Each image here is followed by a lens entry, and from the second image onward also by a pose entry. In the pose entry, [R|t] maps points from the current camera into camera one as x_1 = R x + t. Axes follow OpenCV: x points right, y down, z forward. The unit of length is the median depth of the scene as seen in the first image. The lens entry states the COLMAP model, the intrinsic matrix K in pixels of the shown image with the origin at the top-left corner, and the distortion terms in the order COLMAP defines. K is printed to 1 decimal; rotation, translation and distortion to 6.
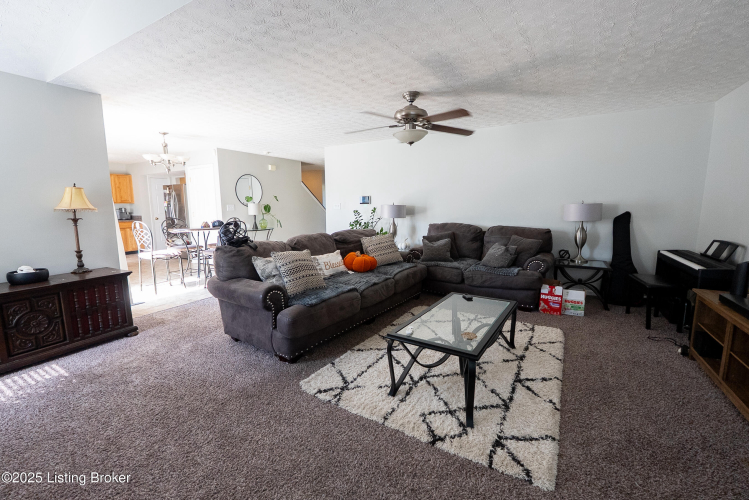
lens RADIAL K [[319.3, 0, 374.1], [0, 319.3, 247.6], [0, 0, 1]] dist [-0.003249, -0.000464]
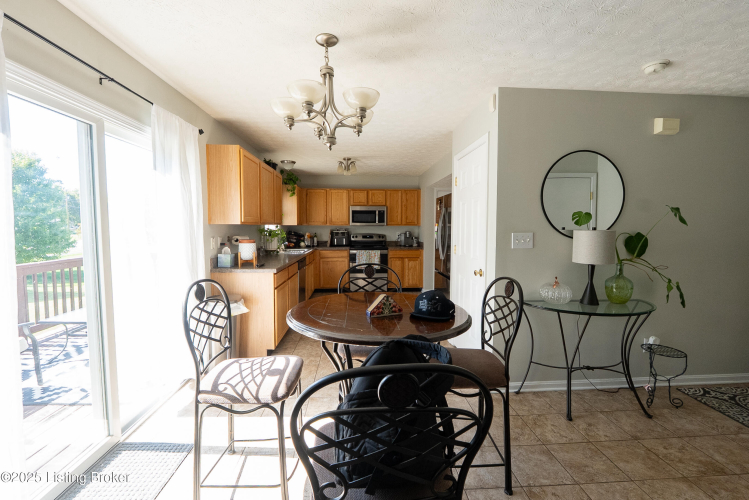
lens RADIAL K [[319.3, 0, 374.1], [0, 319.3, 247.6], [0, 0, 1]] dist [-0.003249, -0.000464]
pose [[0.556001, 0.062990, -0.828792, -0.349852], [-0.117111, 0.993114, -0.003086, -0.144911], [0.822890, 0.098777, 0.559549, 0.973377]]
